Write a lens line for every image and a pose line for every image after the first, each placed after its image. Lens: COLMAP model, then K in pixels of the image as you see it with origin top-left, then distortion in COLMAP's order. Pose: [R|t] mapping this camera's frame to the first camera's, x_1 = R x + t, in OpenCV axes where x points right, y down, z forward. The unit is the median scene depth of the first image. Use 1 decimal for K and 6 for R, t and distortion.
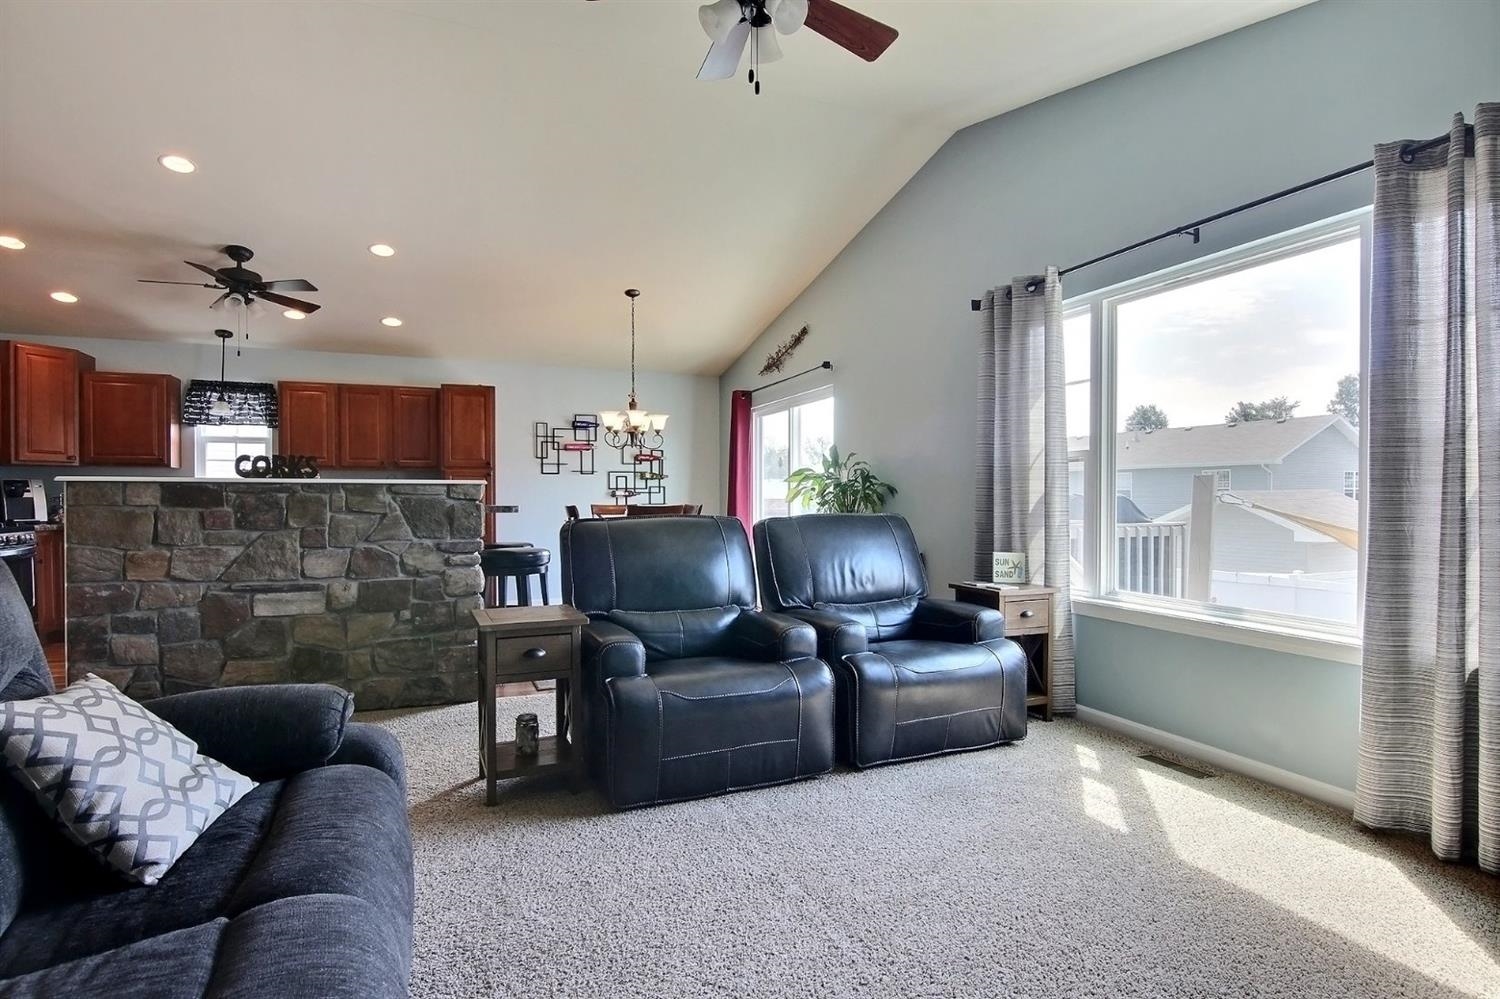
lens RADIAL K [[766.5, 0, 745.6], [0, 766.5, 500.8], [0, 0, 1]] dist [-0.001281, -0.001350]
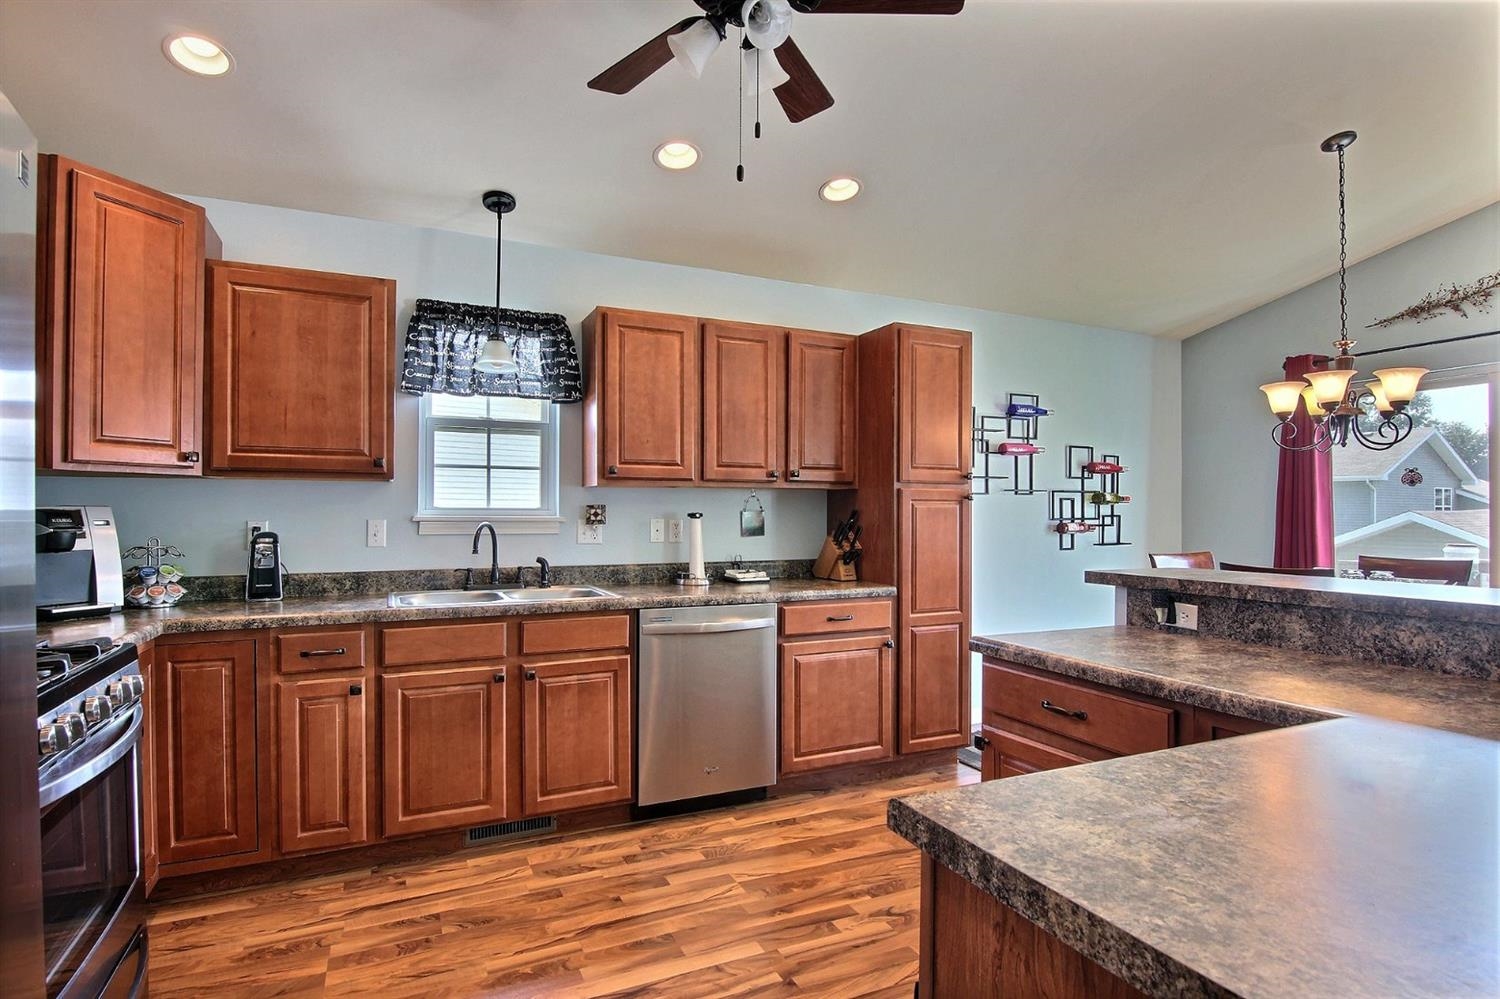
lens RADIAL K [[766.5, 0, 753.7], [0, 766.5, 504.0], [0, 0, 1]] dist [-0.001281, -0.001350]
pose [[0.998134, 0.004301, 0.060908, -0.538606], [-0.003593, 0.999925, -0.011730, -0.023969], [-0.060954, 0.011490, 0.998074, 0.504576]]
